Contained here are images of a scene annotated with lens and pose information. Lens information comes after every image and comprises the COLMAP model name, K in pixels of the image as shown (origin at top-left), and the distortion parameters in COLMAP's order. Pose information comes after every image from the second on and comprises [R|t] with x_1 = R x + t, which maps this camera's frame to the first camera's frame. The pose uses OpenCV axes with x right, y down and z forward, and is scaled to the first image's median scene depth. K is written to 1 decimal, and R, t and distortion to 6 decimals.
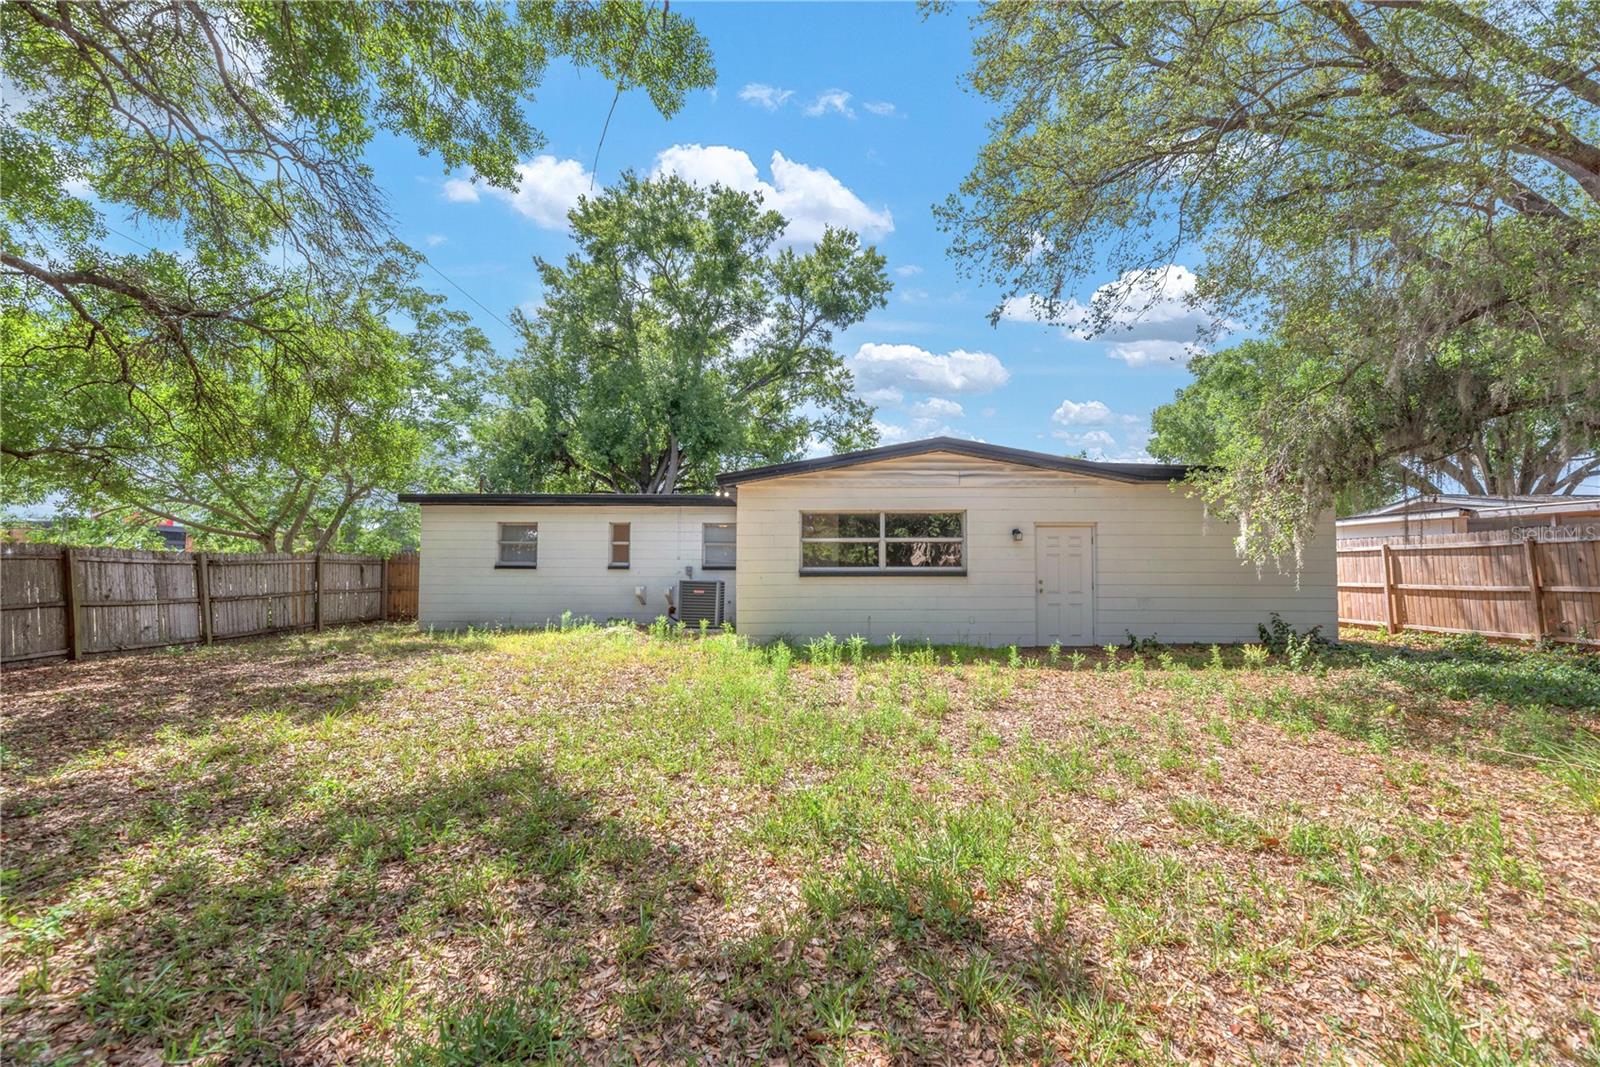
lens RADIAL K [[672.0, 0, 800.0], [0, 672.0, 533.5], [0, 0, 1]] dist [0.000165, 0.000073]
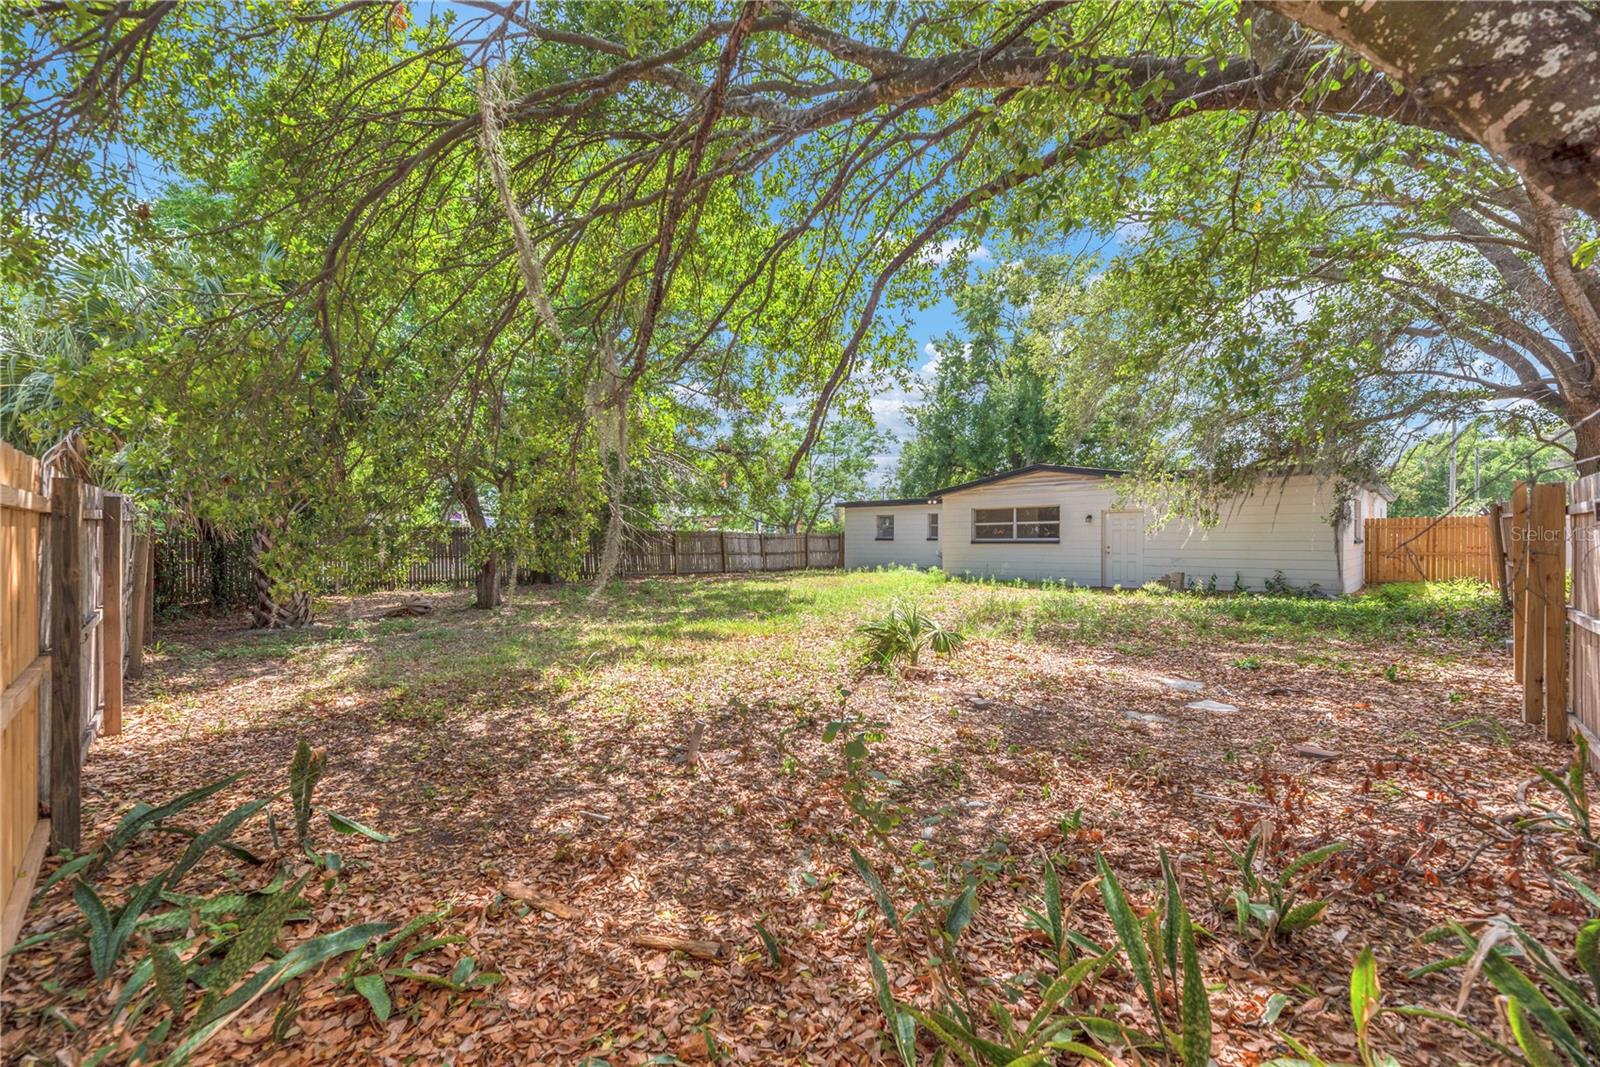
lens RADIAL K [[672.0, 0, 800.0], [0, 672.0, 533.5], [0, 0, 1]] dist [0.000165, 0.000073]
pose [[0.720049, -0.009678, -0.693856, 0.947837], [0.038296, 0.998933, 0.025808, -0.031175], [0.692866, -0.045154, 0.719651, -0.687439]]
